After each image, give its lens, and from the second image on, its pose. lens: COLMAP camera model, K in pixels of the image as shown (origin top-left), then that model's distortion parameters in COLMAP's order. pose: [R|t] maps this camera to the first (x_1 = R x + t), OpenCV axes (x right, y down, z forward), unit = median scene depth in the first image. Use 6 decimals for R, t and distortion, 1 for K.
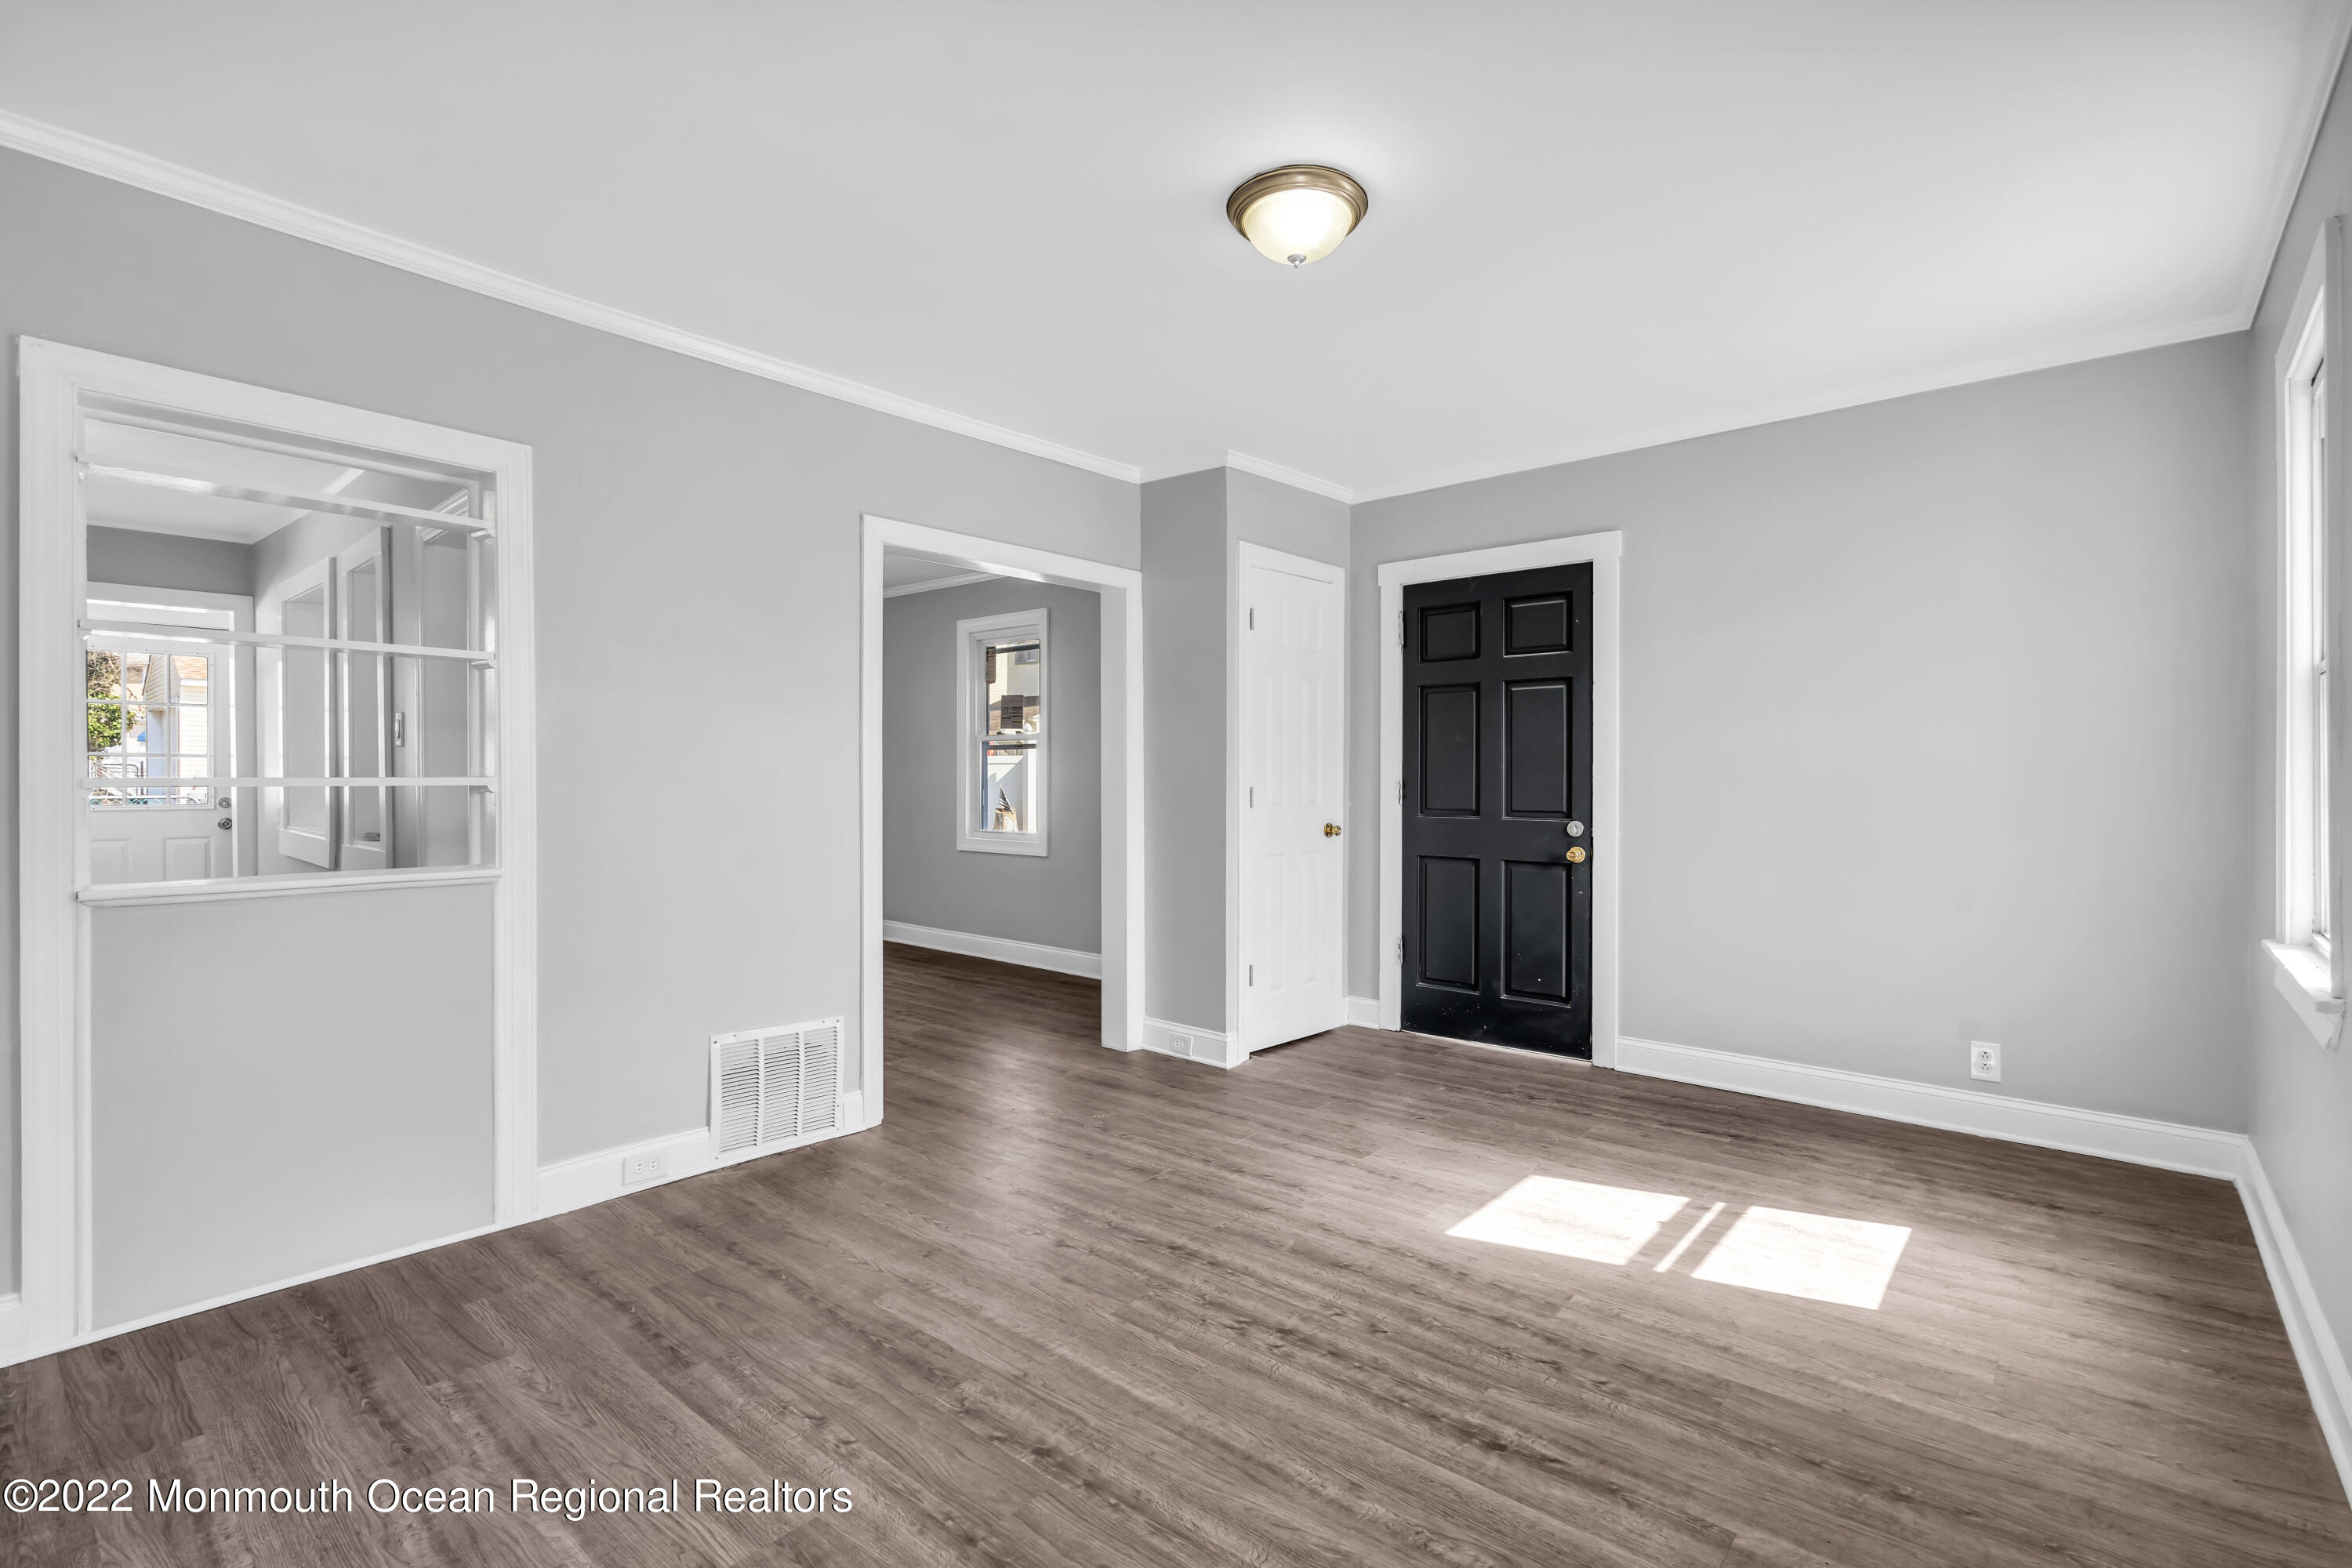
lens RADIAL K [[1068.3, 0, 1172.9], [0, 1068.3, 788.3], [0, 0, 1]] dist [-0.009437, 0.004655]
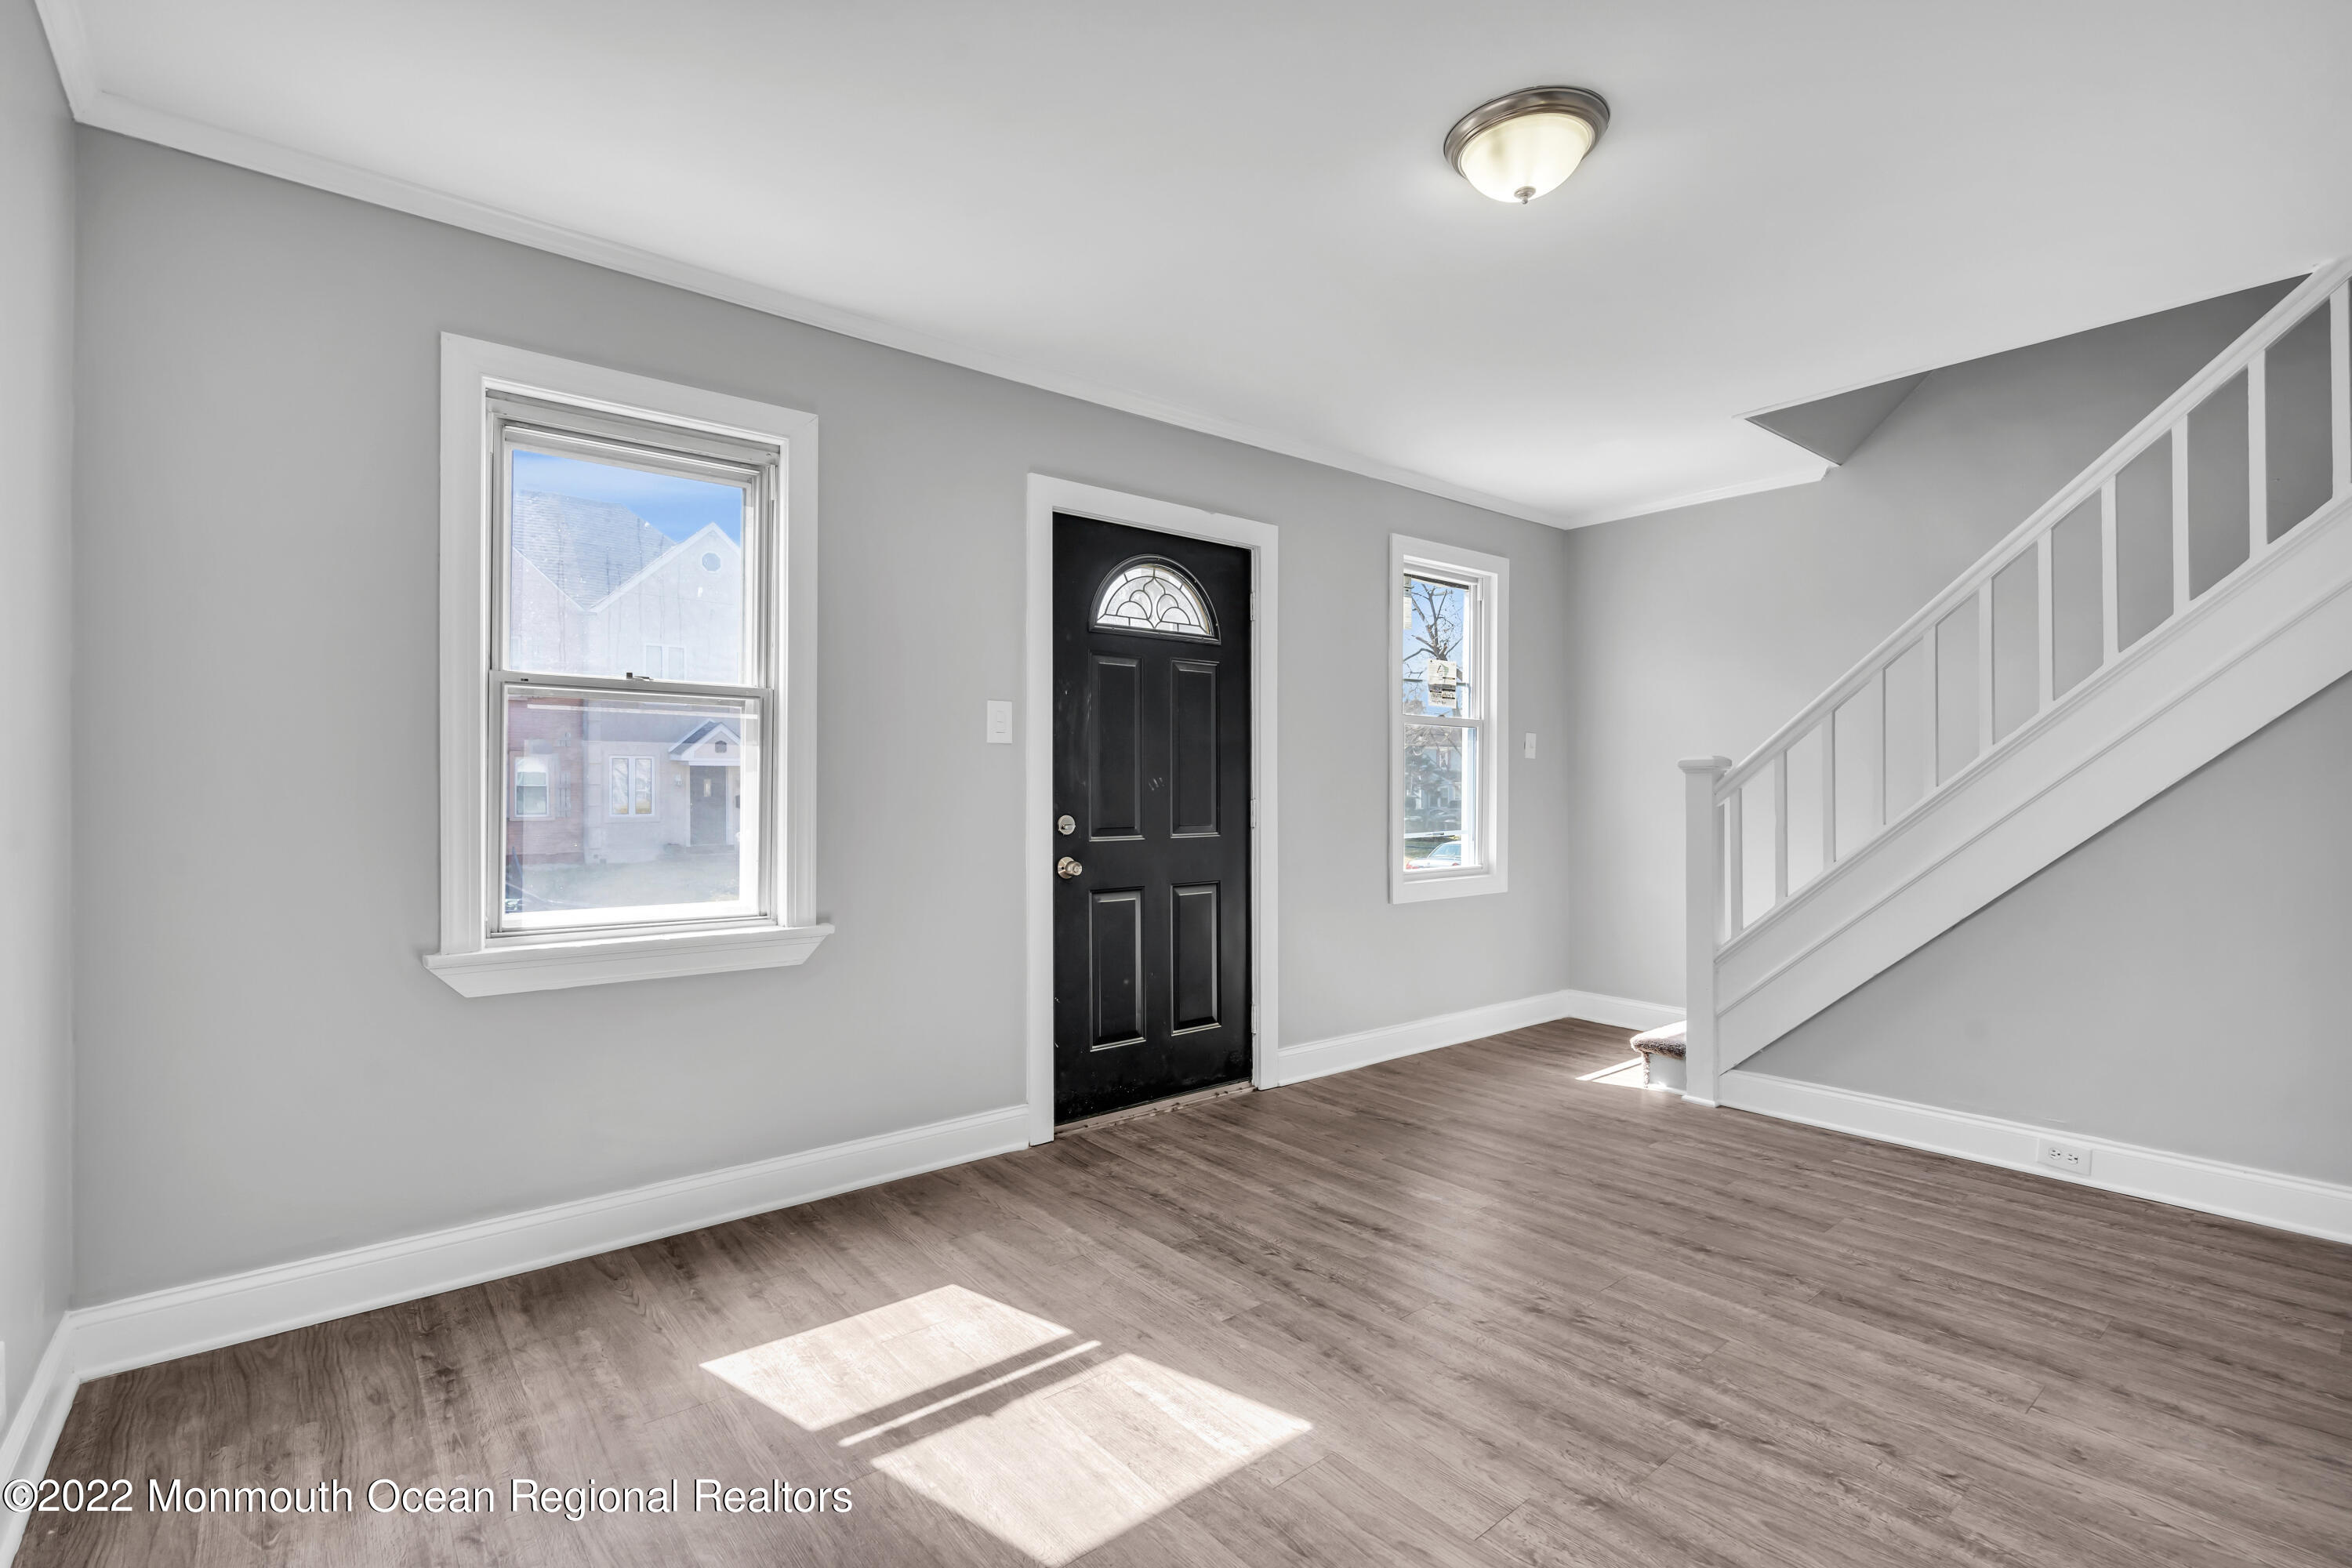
lens RADIAL K [[1076.6, 0, 1173.9], [0, 1076.6, 788.3], [0, 0, 1]] dist [-0.006760, 0.002451]
pose [[-0.985784, 0.003227, 0.167985, 0.227812], [0.004756, 0.999951, 0.008702, -0.008657], [-0.167948, 0.009377, -0.985751, 1.729141]]
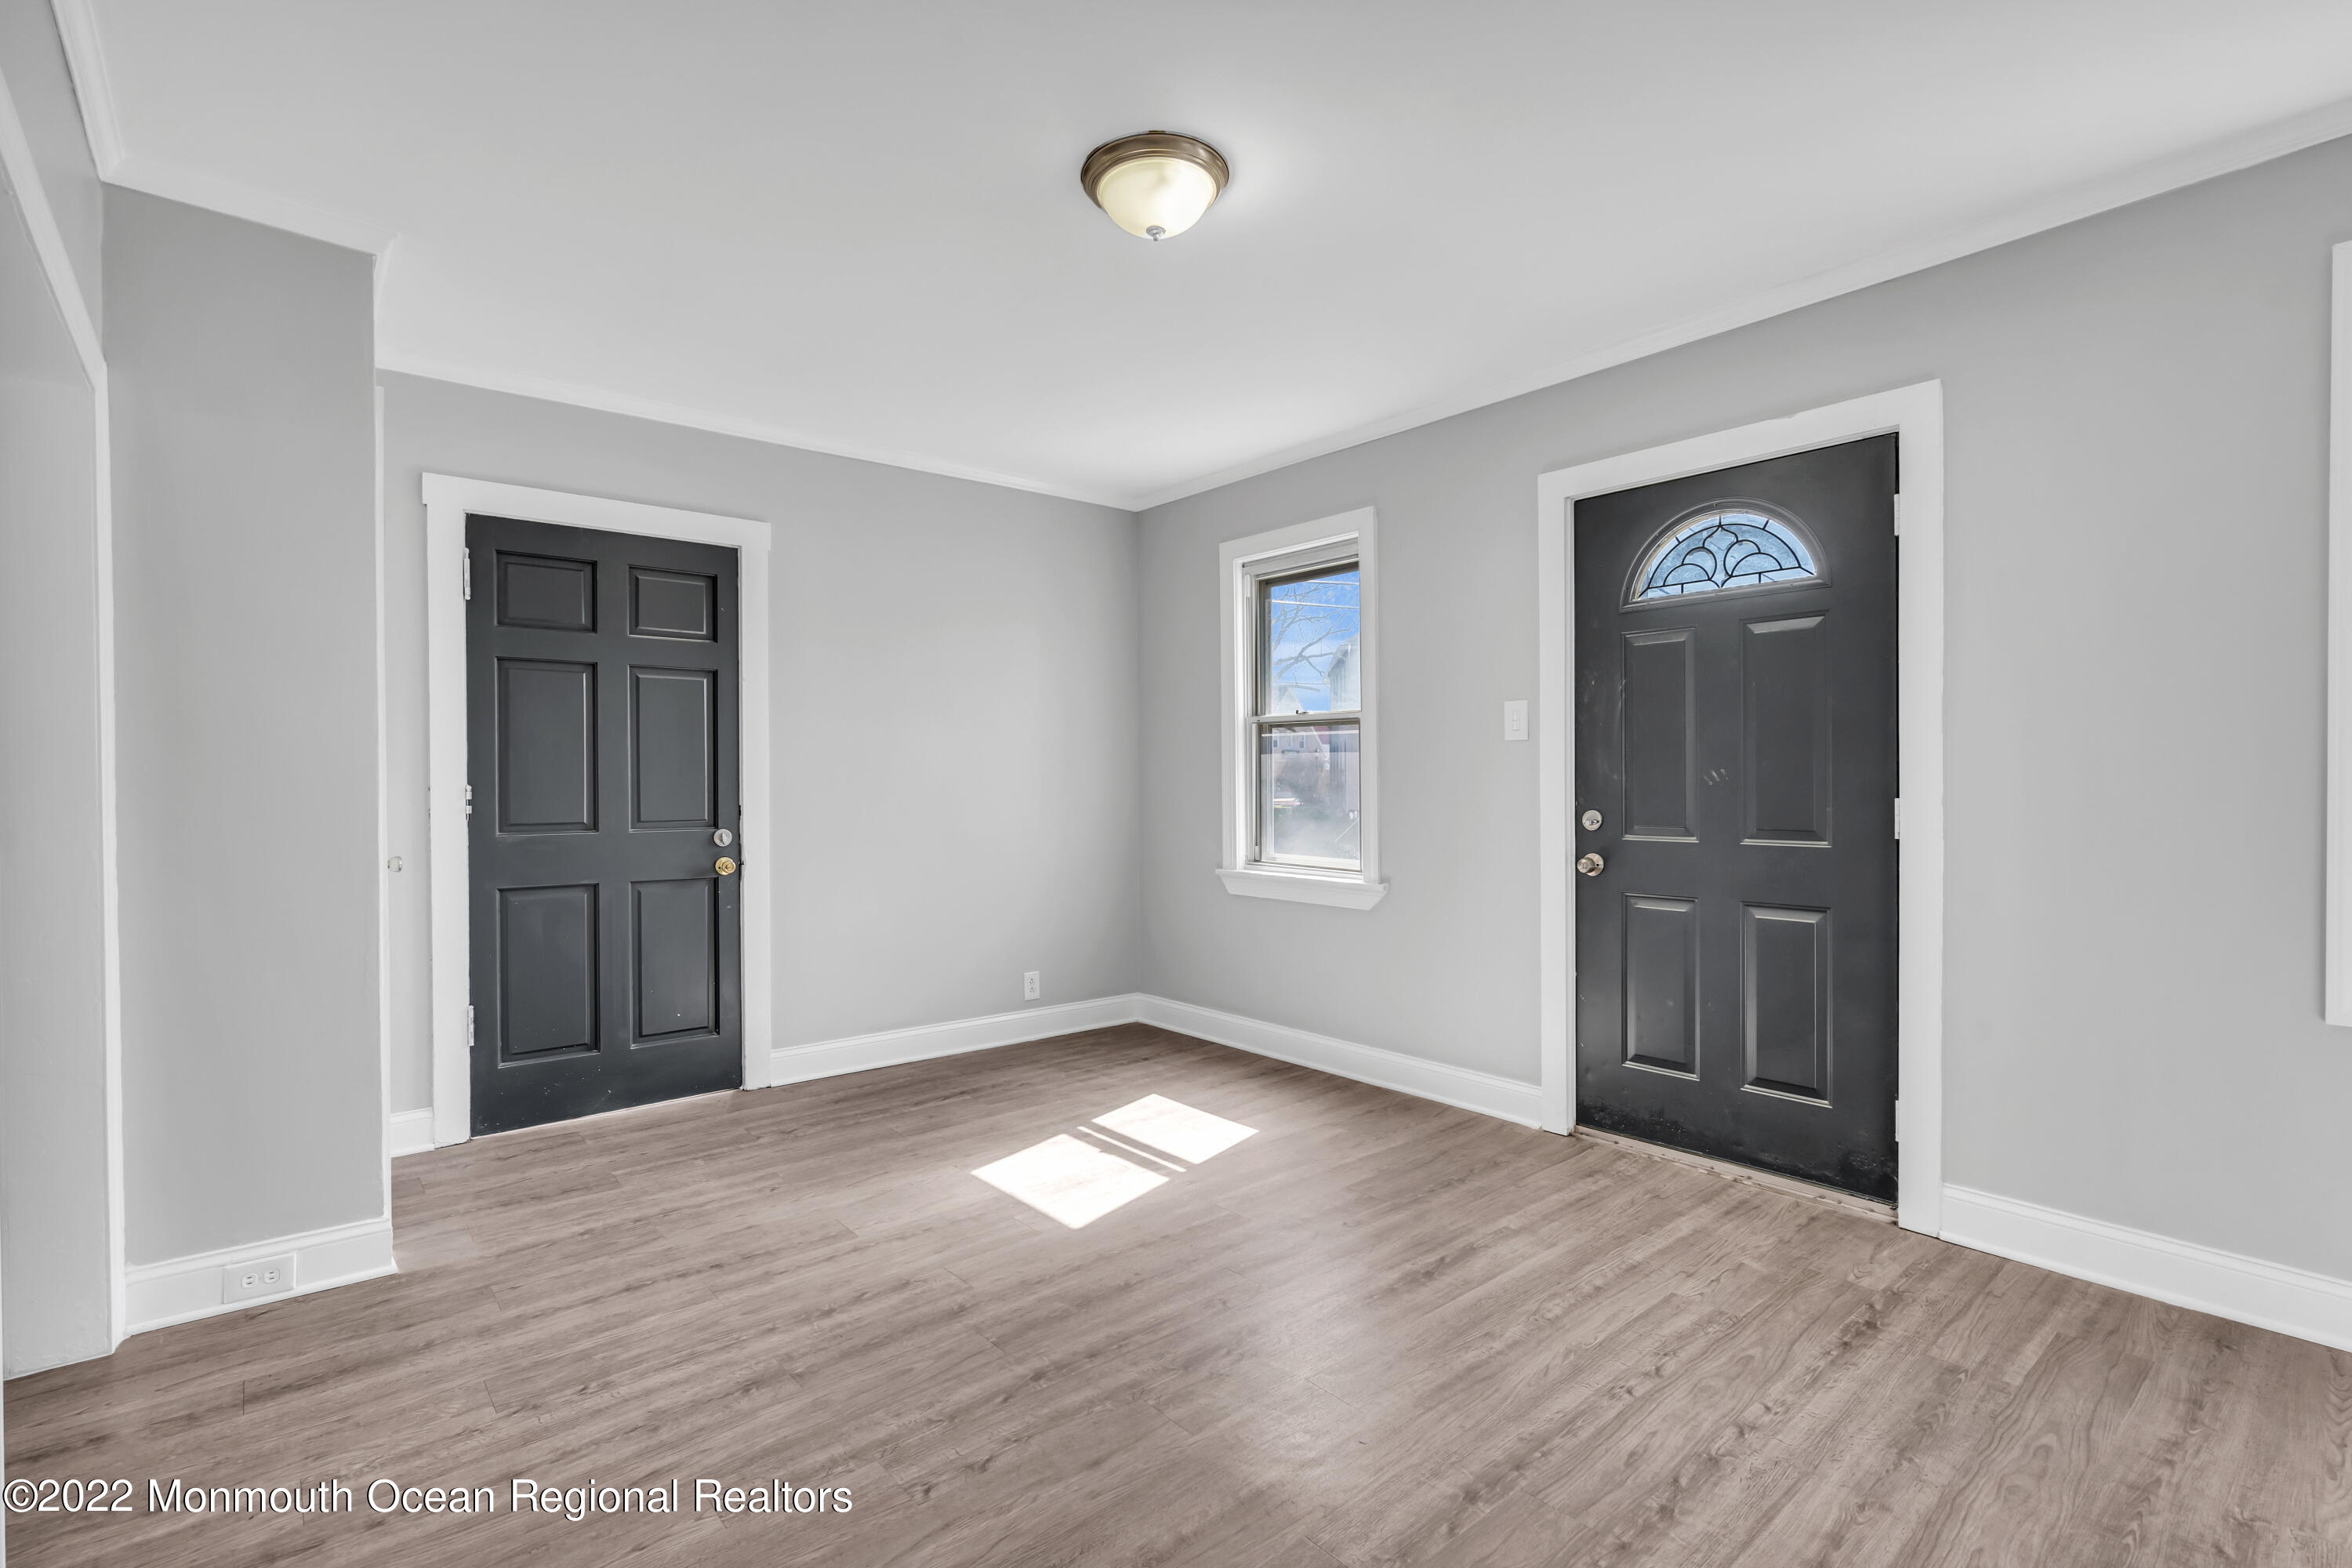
lens RADIAL K [[1083.8, 0, 1173.8], [0, 1083.8, 786.5], [0, 0, 1]] dist [-0.003001, 0.000817]
pose [[0.156875, -0.006416, 0.987598, -0.749459], [0.015605, 0.999870, 0.004017, -0.005723], [-0.987495, 0.014781, 0.156955, 0.749984]]
